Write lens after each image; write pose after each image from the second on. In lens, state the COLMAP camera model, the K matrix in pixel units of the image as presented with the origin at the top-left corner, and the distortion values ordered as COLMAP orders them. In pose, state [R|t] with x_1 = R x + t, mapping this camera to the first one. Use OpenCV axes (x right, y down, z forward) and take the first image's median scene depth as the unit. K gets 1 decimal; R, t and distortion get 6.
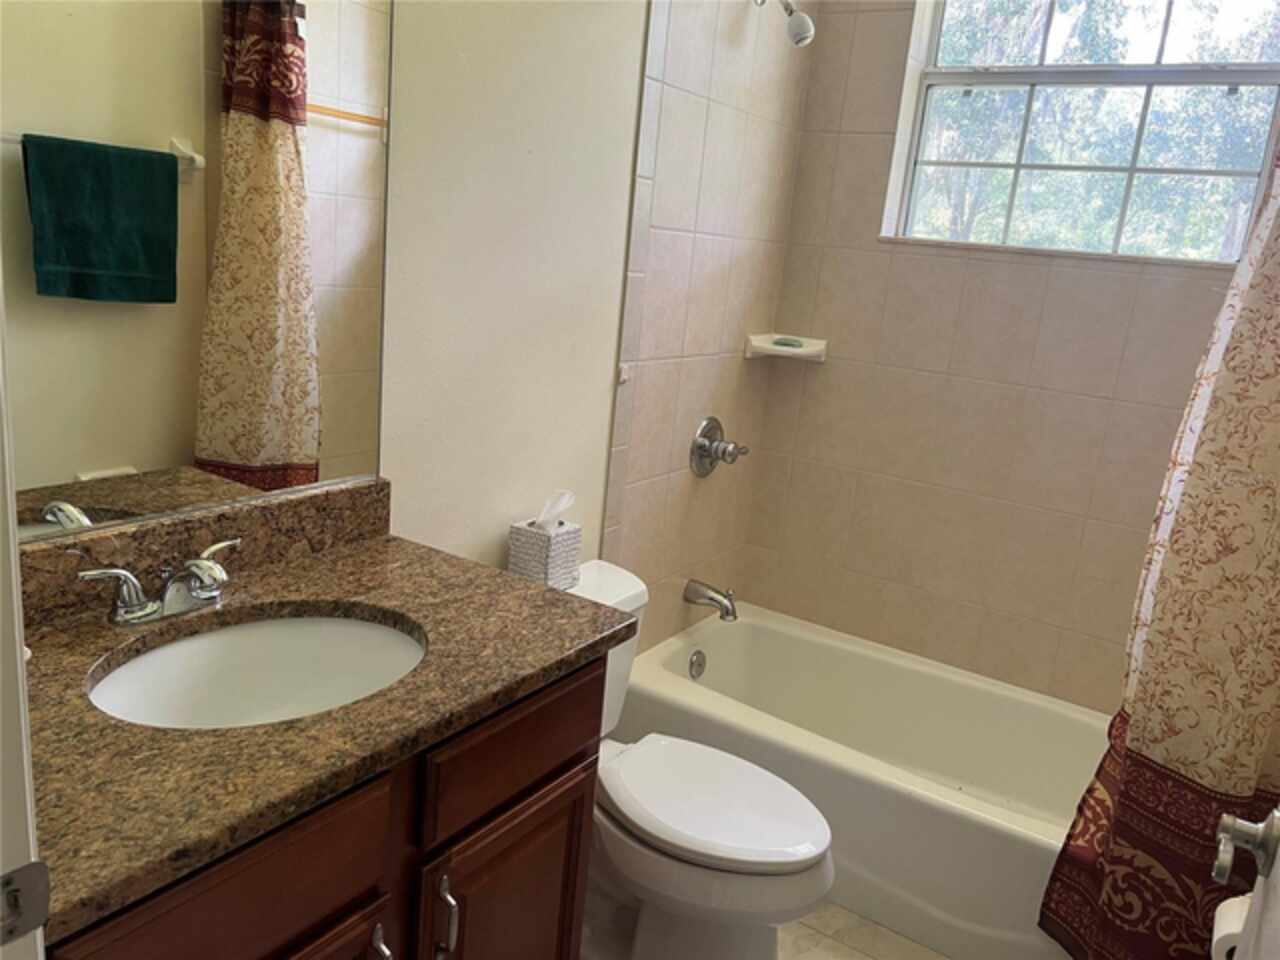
lens RADIAL K [[965.1, 0, 647.5], [0, 965.1, 484.1], [0, 0, 1]] dist [0.059299, -0.068407]
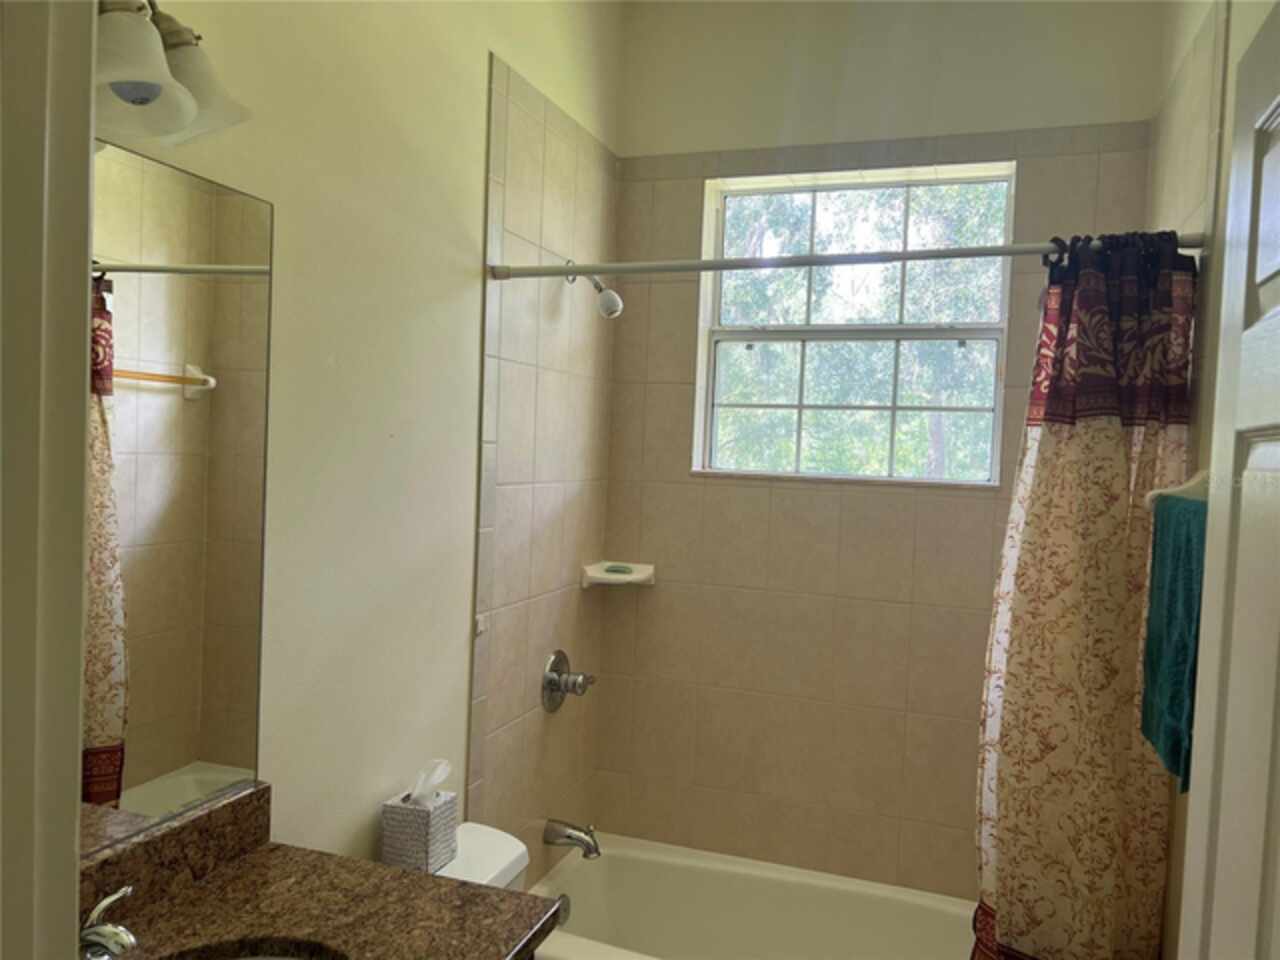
lens RADIAL K [[965.1, 0, 638.3], [0, 965.1, 475.3], [0, 0, 1]] dist [0.059299, -0.068407]
pose [[0.970384, -0.065915, 0.232402, -0.101578], [0.109604, 0.977465, -0.180413, -0.076255], [-0.215273, 0.200542, 0.955741, -0.050716]]
